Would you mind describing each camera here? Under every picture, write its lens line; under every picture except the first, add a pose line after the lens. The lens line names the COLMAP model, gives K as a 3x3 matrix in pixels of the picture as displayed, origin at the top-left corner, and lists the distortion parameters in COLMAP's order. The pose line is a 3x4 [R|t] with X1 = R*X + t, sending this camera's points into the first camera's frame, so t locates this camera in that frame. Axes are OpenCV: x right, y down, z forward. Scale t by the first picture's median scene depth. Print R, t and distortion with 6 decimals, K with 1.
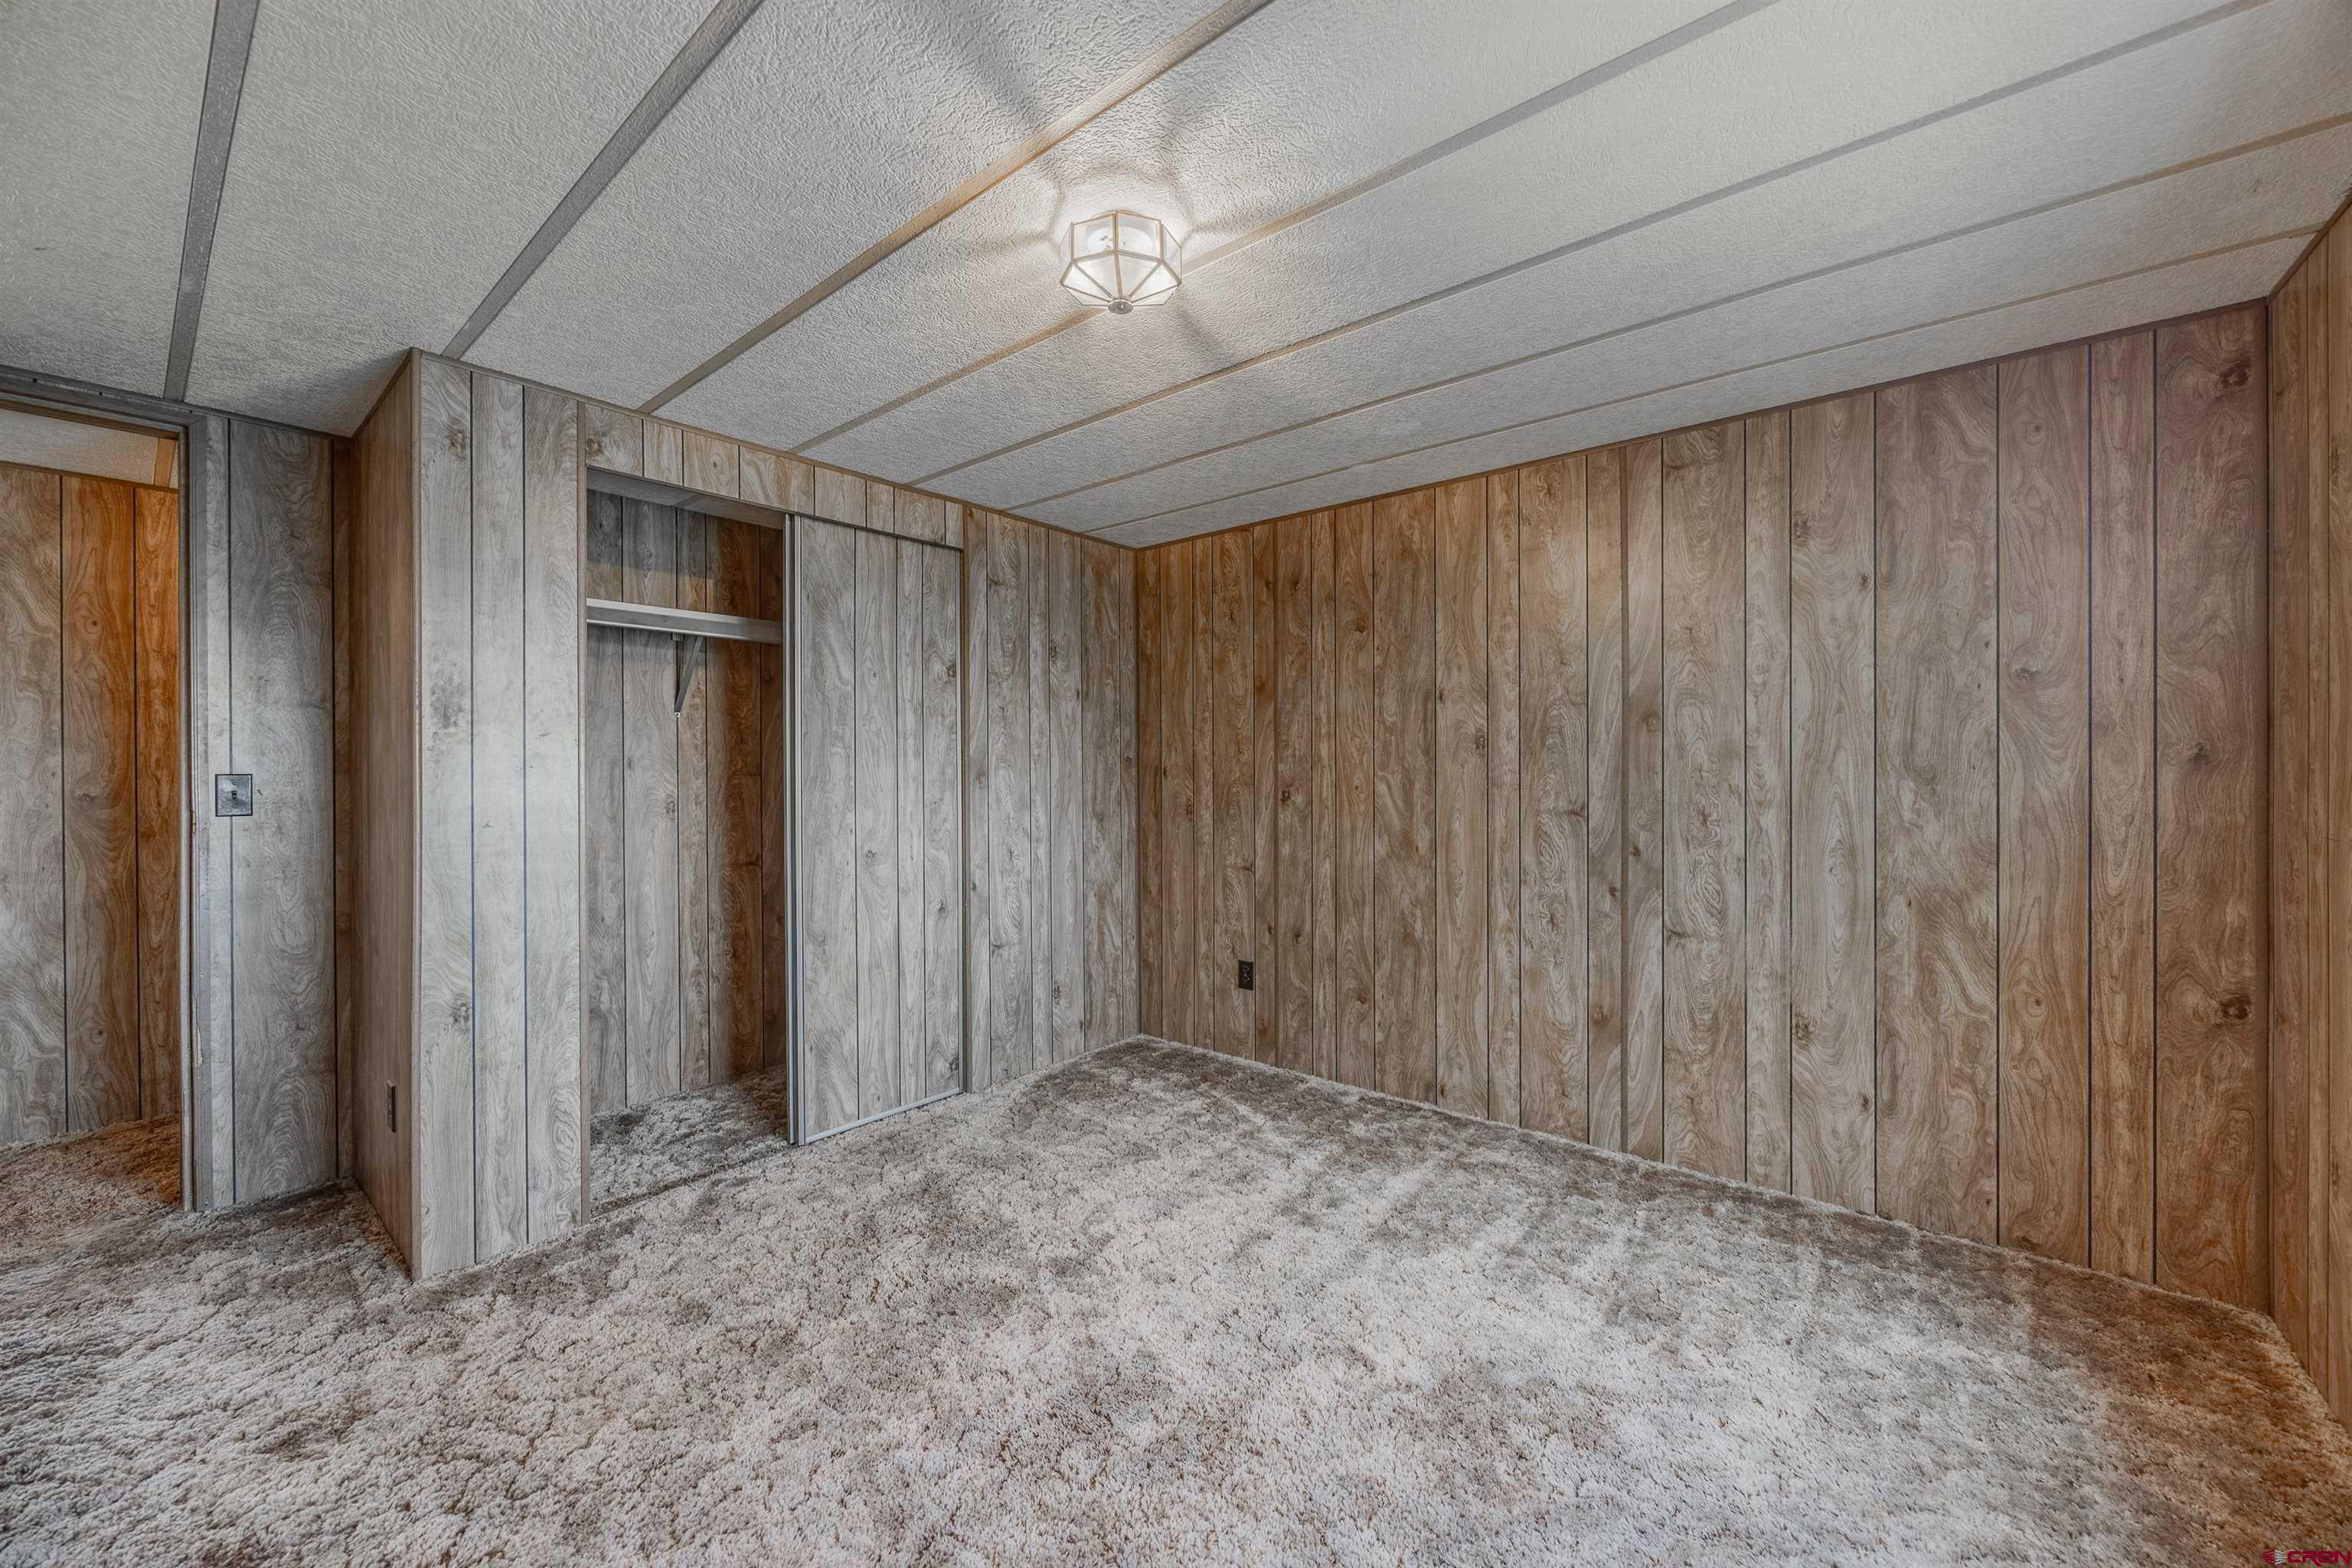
lens RADIAL K [[878.9, 0, 1167.8], [0, 878.9, 778.6], [0, 0, 1]] dist [-0.000061, 0.000470]
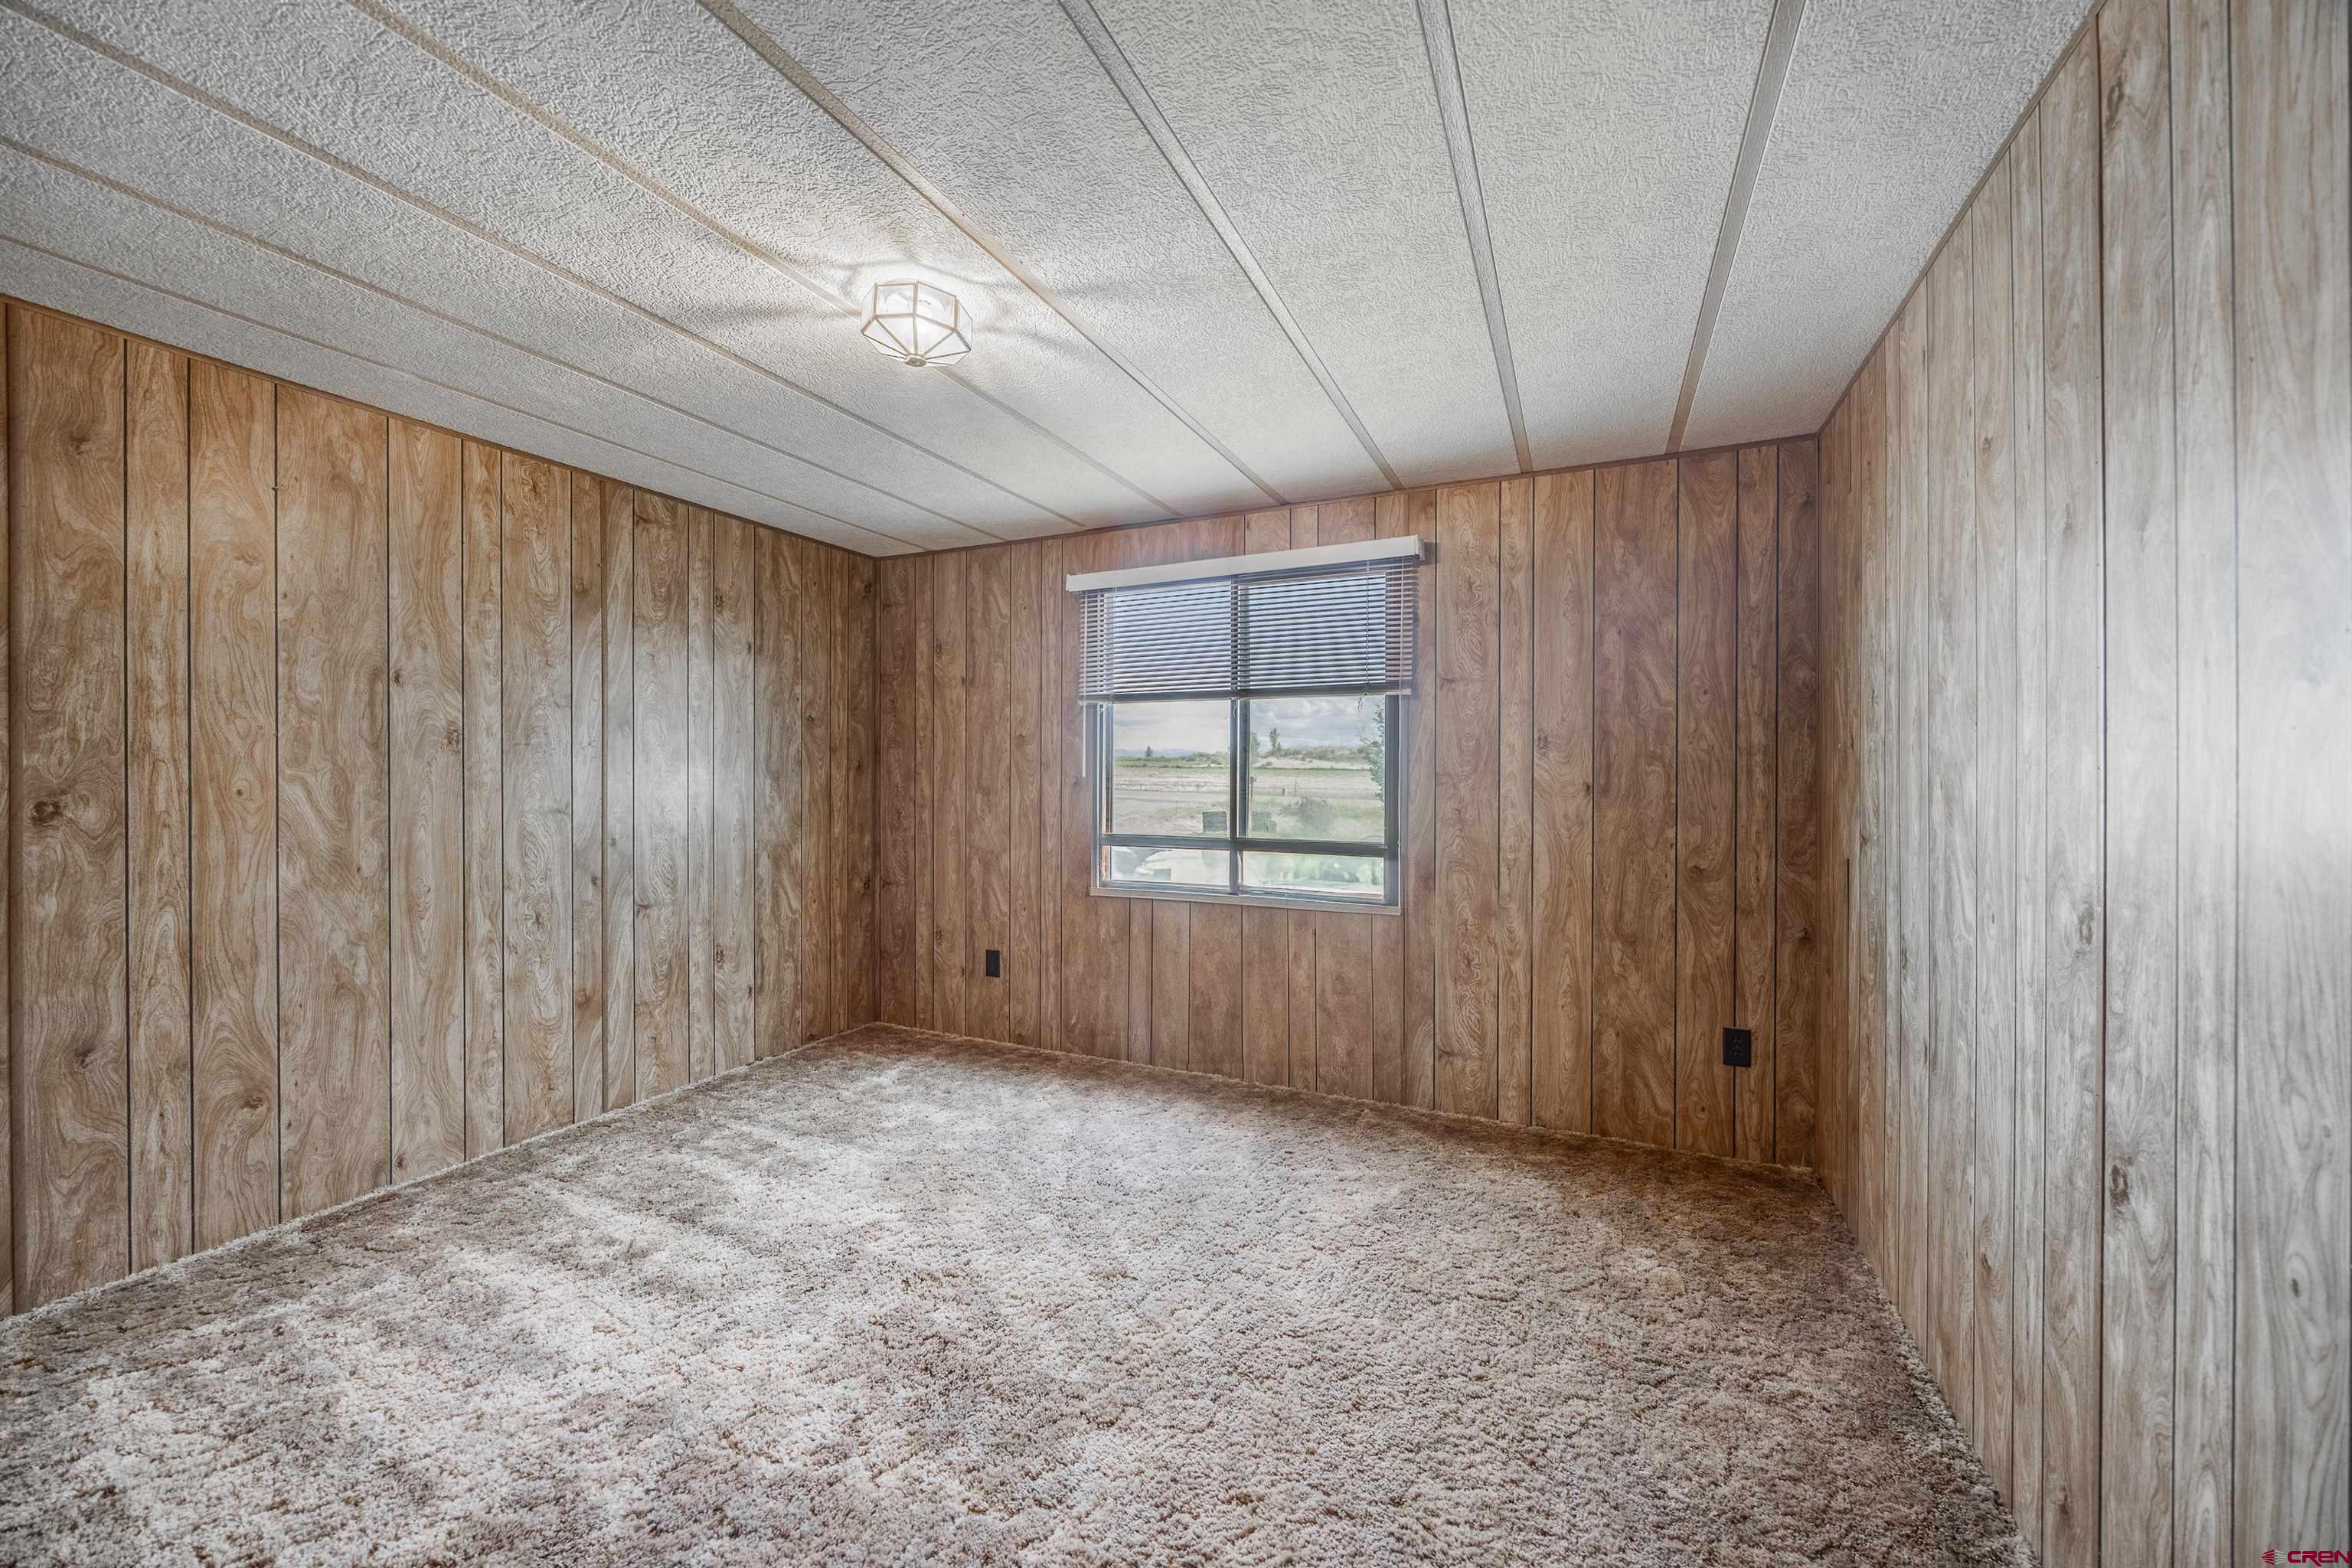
lens RADIAL K [[878.9, 0, 1167.8], [0, 878.9, 778.6], [0, 0, 1]] dist [-0.000061, 0.000470]
pose [[-0.238548, -0.001660, 0.971129, -0.701019], [0.004421, 0.999986, 0.002795, 0.000860], [-0.971121, 0.004960, -0.238537, 0.542168]]
